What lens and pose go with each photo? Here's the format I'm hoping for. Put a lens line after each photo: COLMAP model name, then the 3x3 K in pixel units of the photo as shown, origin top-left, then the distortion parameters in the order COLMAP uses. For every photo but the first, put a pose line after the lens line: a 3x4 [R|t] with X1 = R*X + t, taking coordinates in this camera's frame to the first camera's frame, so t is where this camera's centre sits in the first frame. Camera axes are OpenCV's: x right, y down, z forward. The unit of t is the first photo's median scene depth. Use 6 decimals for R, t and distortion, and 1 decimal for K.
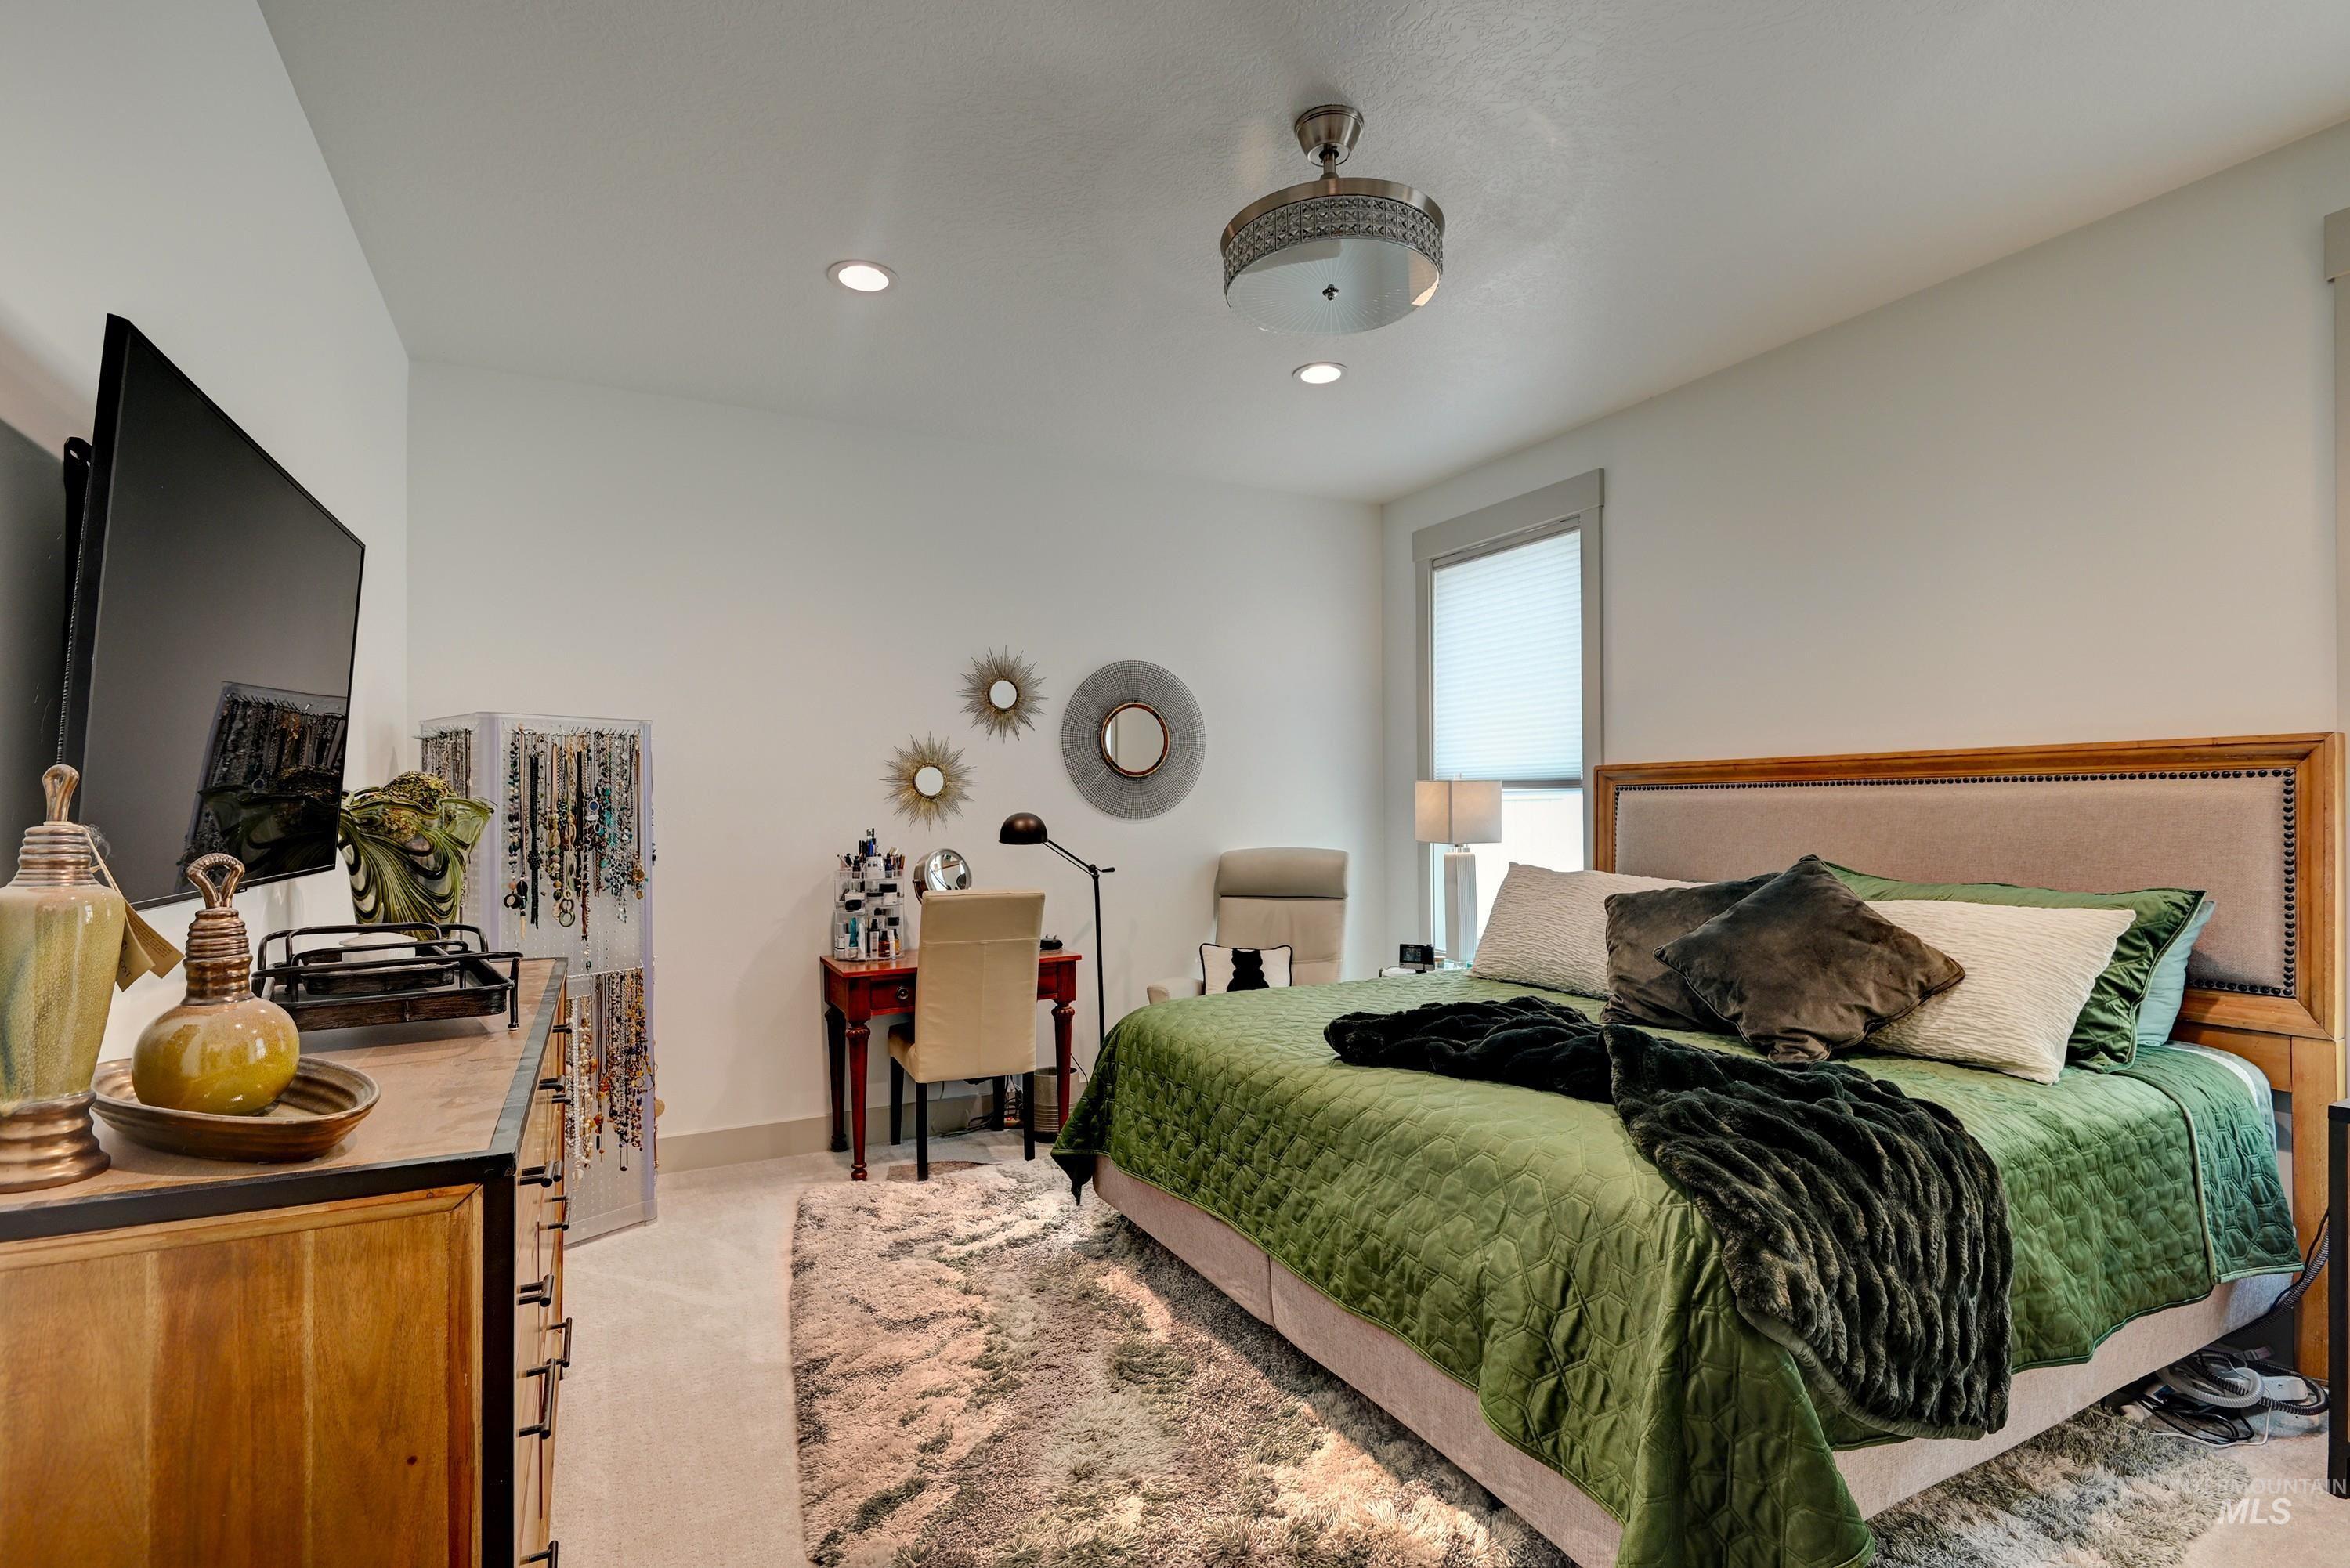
lens RADIAL K [[1107.1, 0, 1164.5], [0, 1107.1, 785.7], [0, 0, 1]] dist [0.016987, -0.000282]
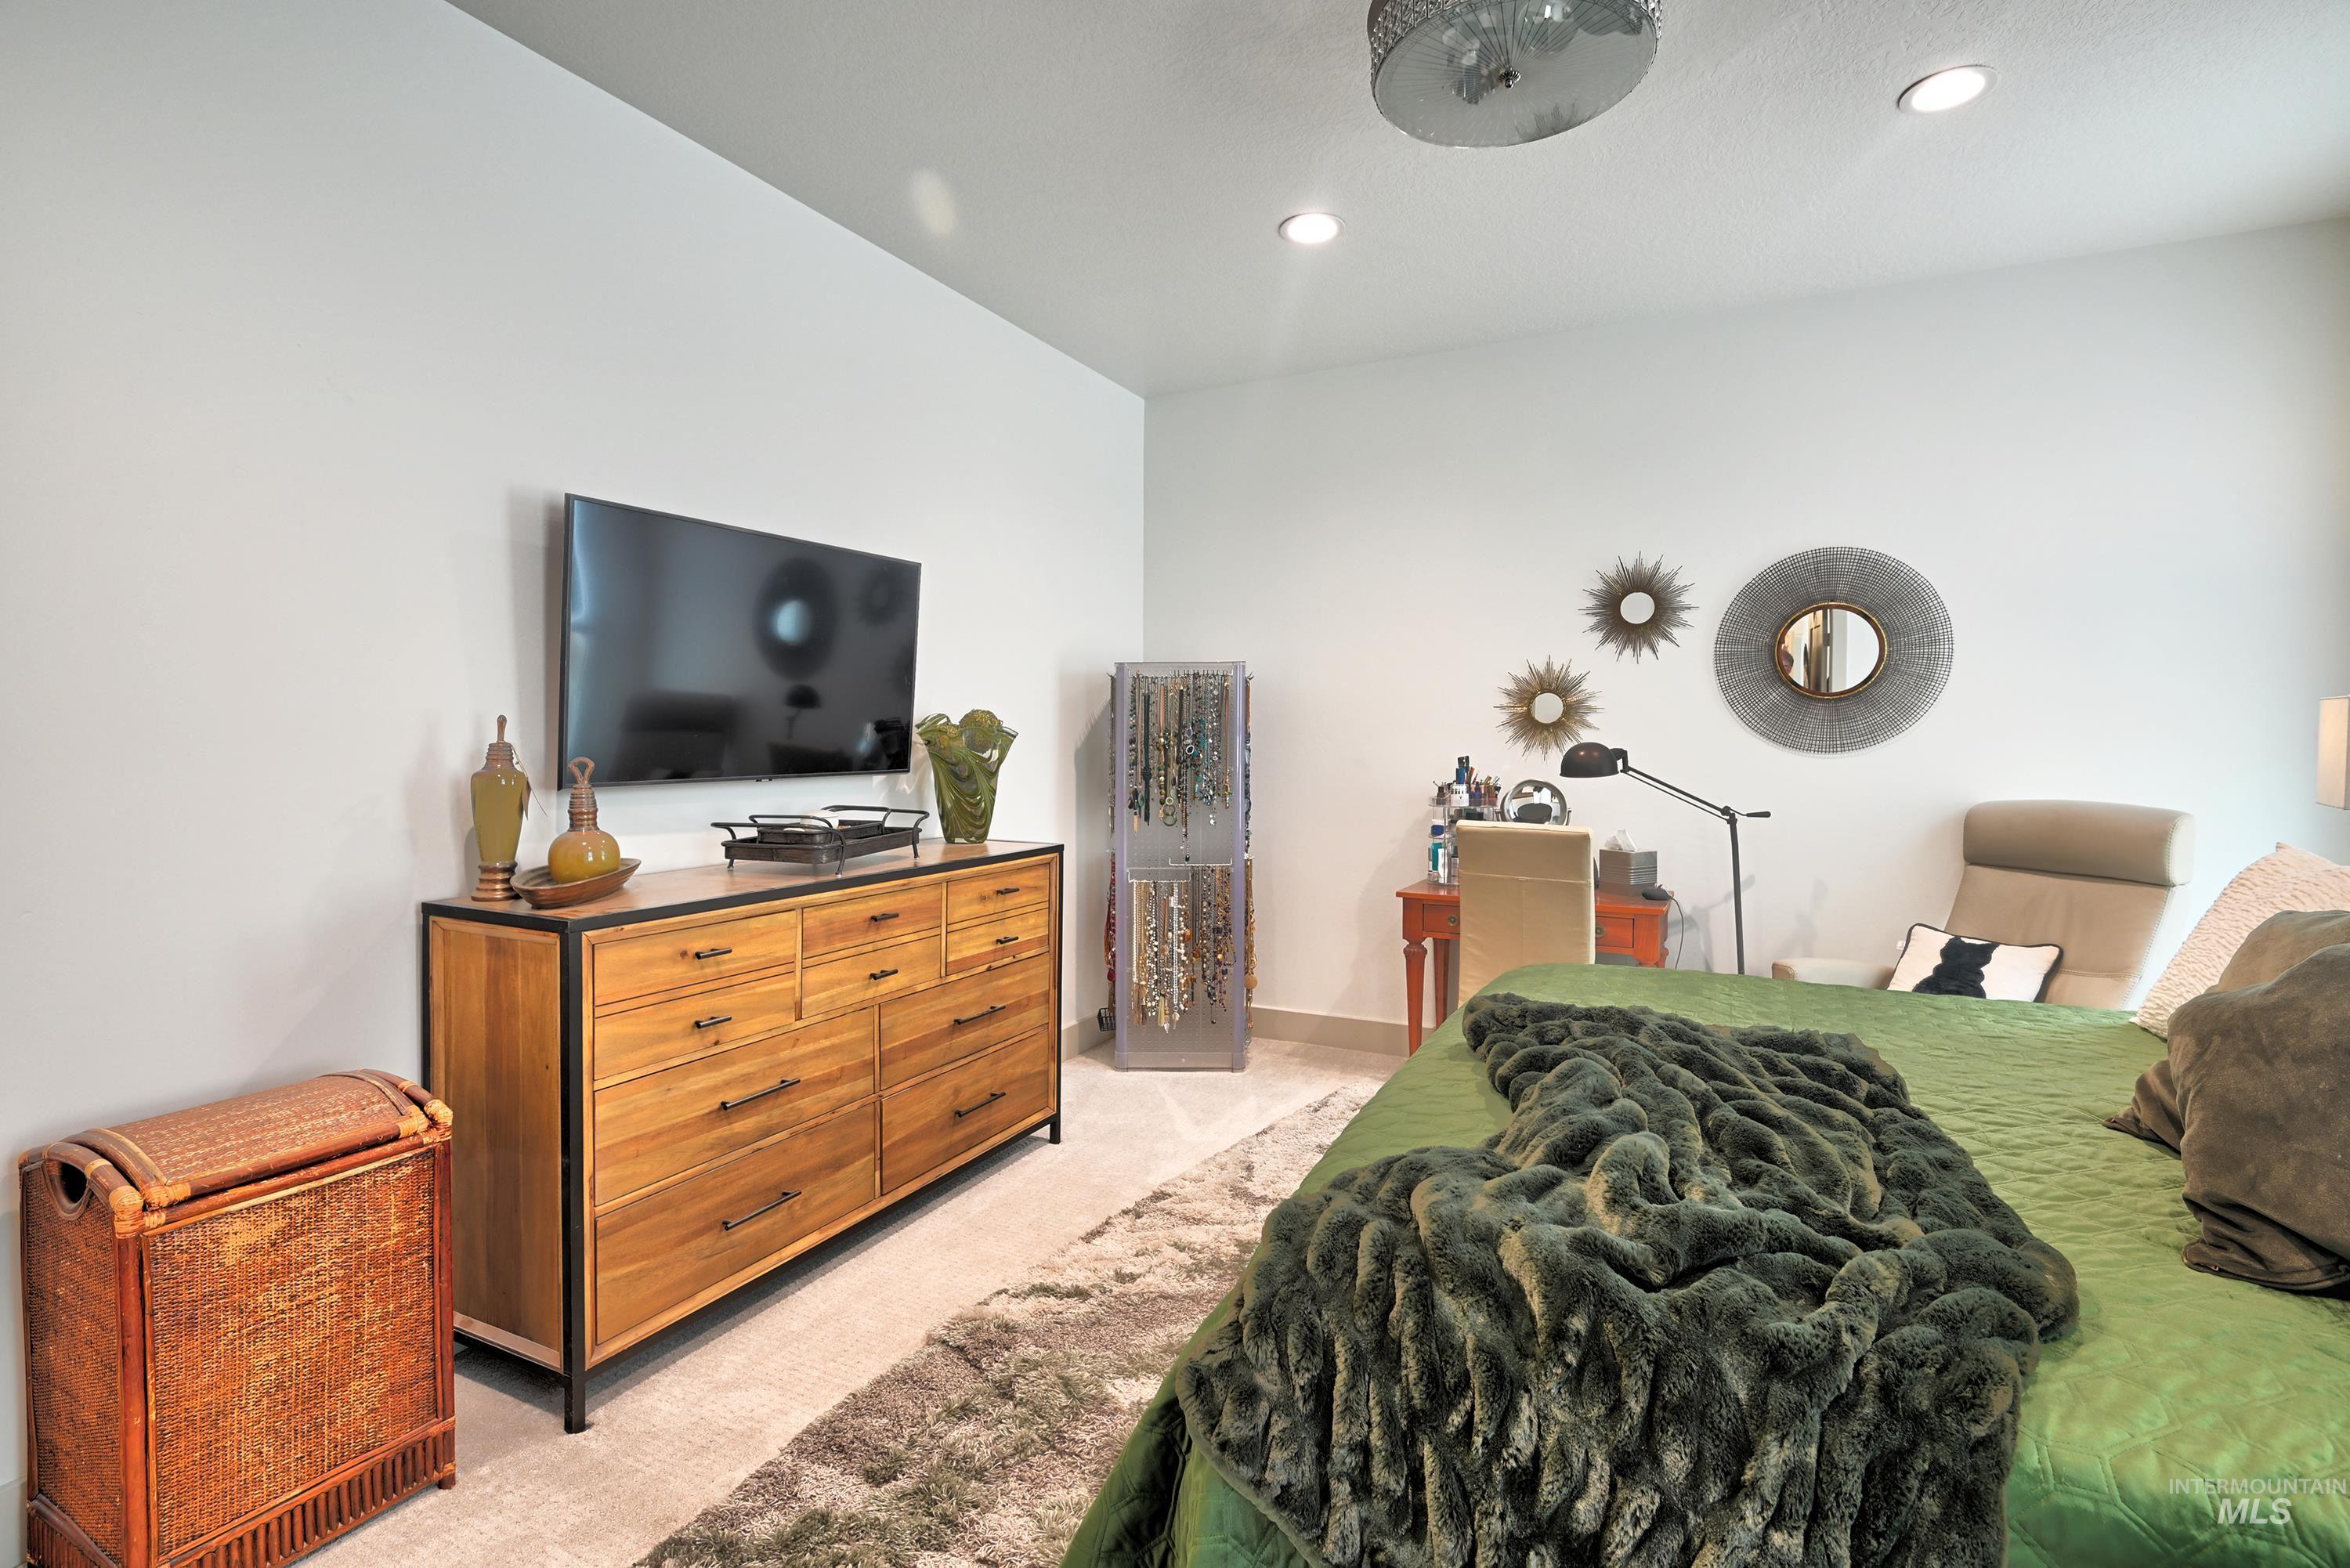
lens RADIAL K [[1107.1, 0, 1158.2], [0, 1107.1, 774.5], [0, 0, 1]] dist [0.016987, -0.000282]
pose [[0.588622, 0.037089, -0.807557, 0.364939], [0.010595, 0.998507, 0.053582, -0.001601], [0.808339, -0.040095, 0.587351, 0.174333]]
